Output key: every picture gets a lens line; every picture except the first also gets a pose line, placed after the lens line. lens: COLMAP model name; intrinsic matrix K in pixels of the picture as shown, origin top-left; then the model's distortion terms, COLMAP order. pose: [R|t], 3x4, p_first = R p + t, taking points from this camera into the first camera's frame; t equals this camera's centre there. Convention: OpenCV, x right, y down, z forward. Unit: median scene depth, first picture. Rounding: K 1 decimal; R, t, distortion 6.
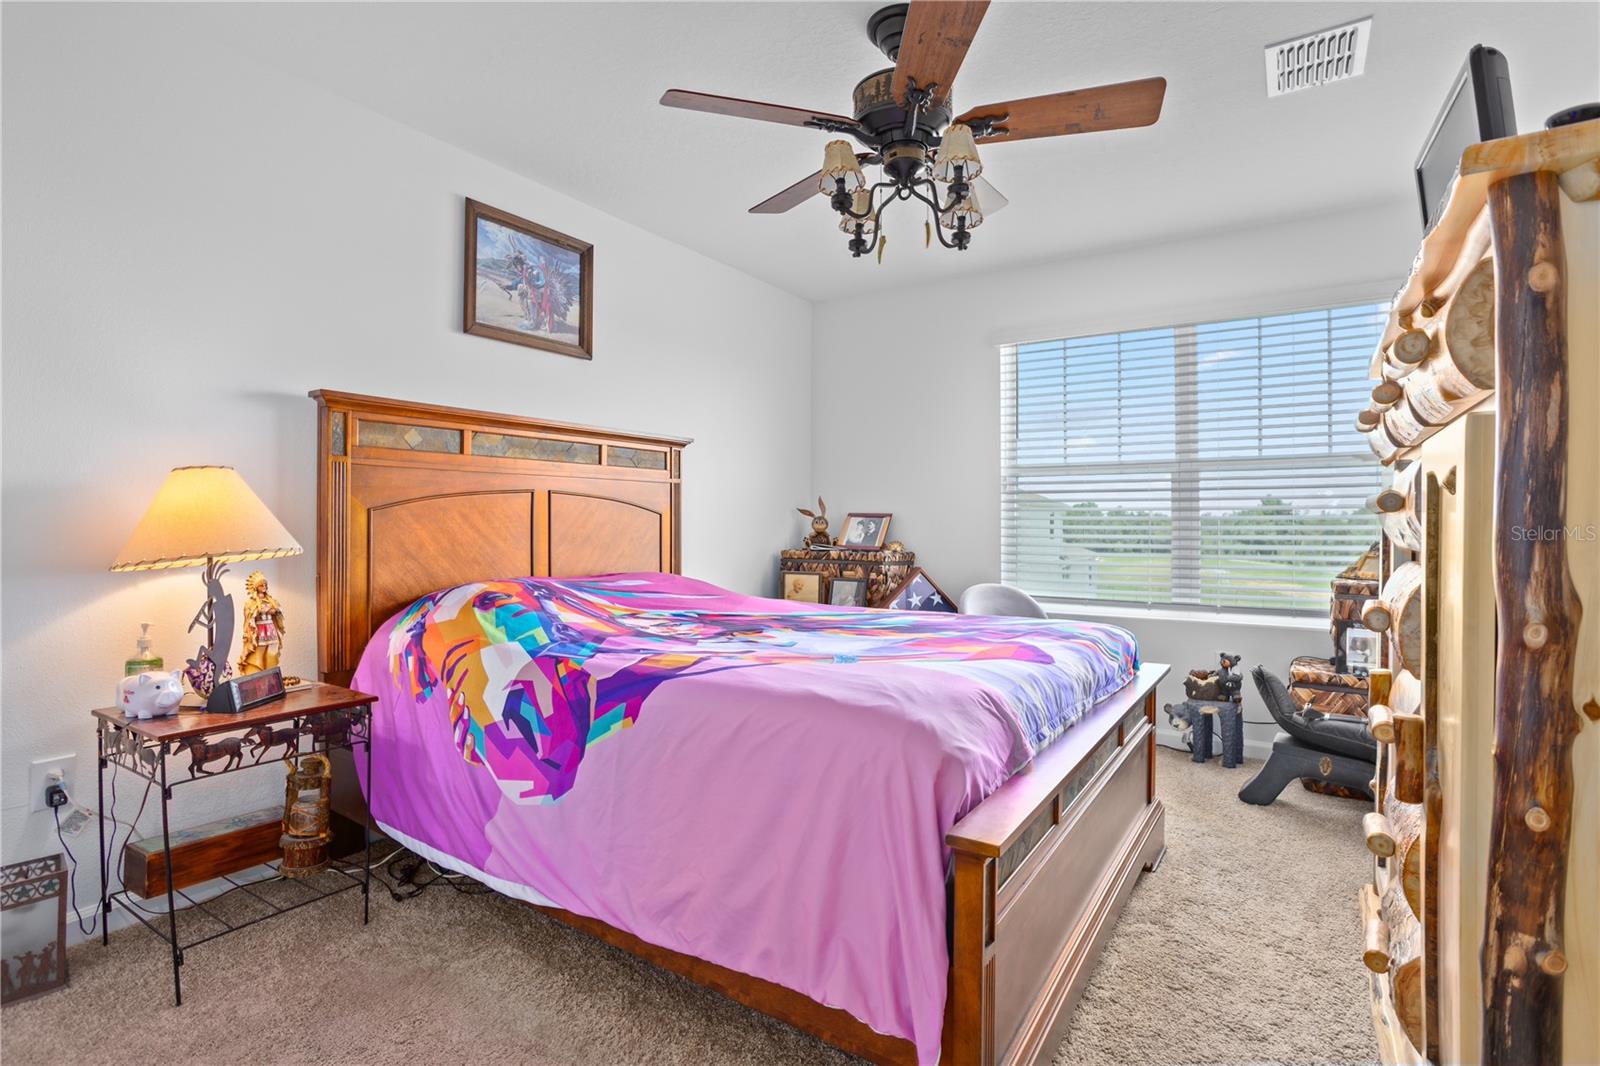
lens RADIAL K [[778.4, 0, 801.6], [0, 778.4, 529.8], [0, 0, 1]] dist [-0.045297, 0.026694]
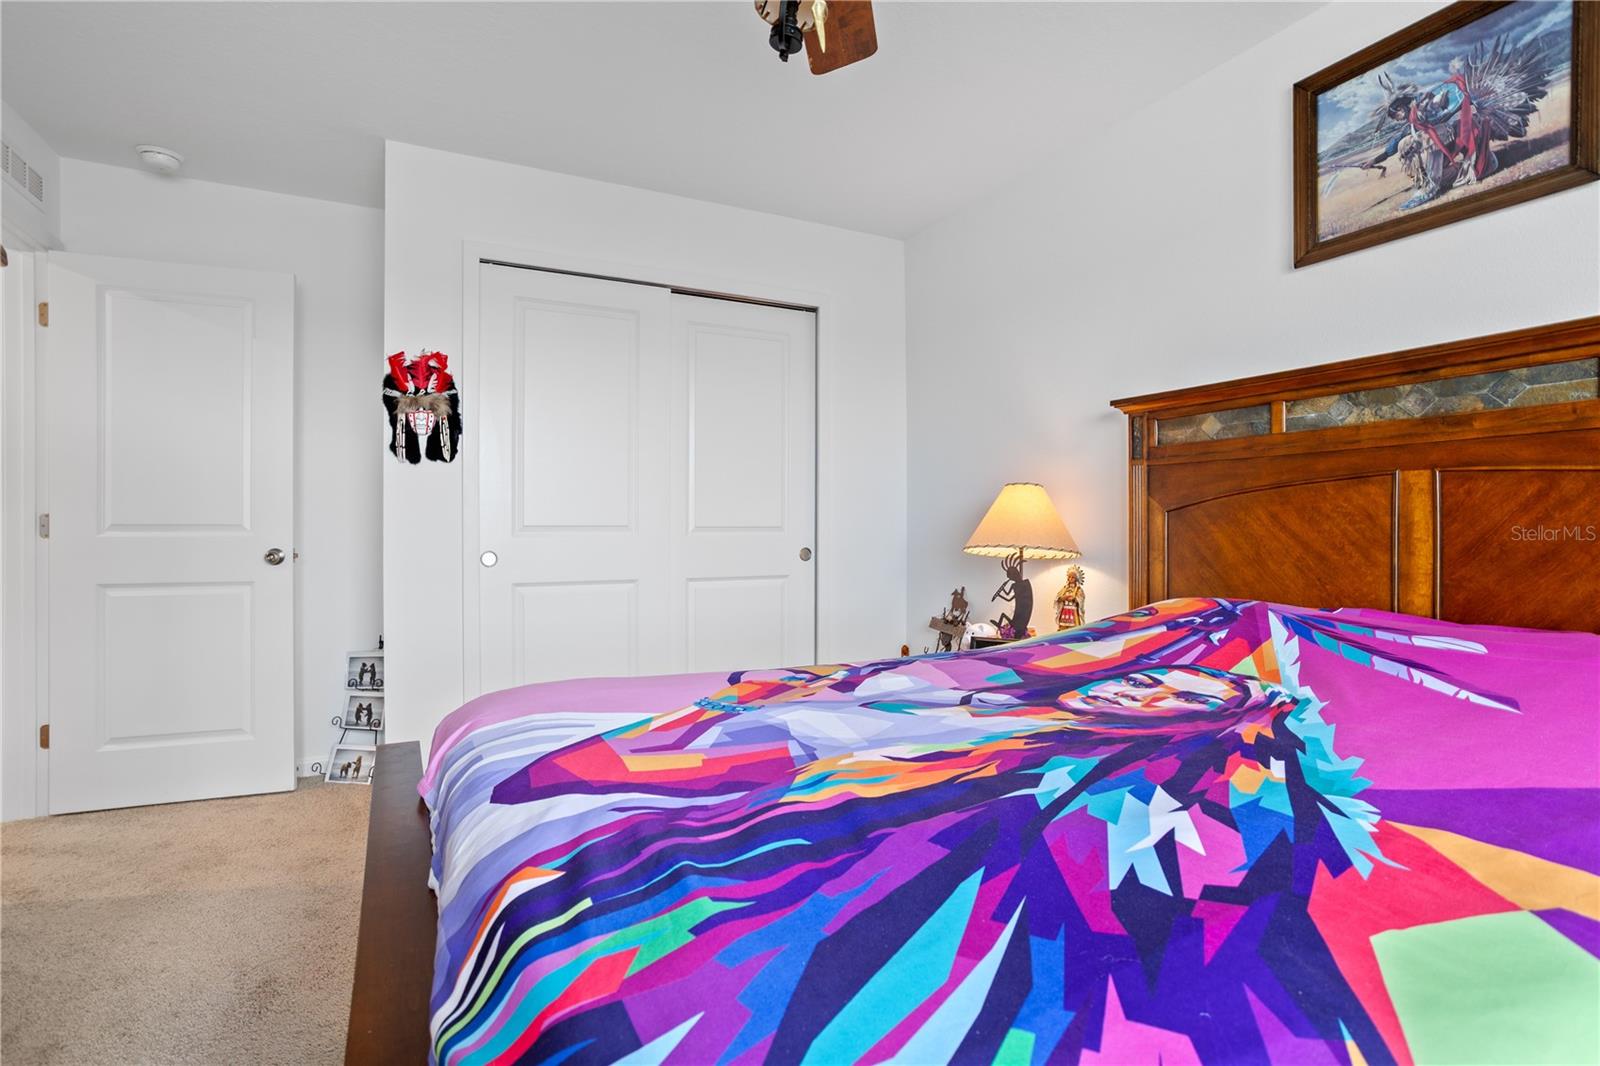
lens RADIAL K [[778.4, 0, 799.6], [0, 778.4, 528.3], [0, 0, 1]] dist [-0.045297, 0.026694]
pose [[-0.485264, 0.002138, -0.874365, 0.431750], [-0.006786, 0.999958, 0.006212, -0.006410], [0.874342, 0.008948, -0.485228, 0.927607]]
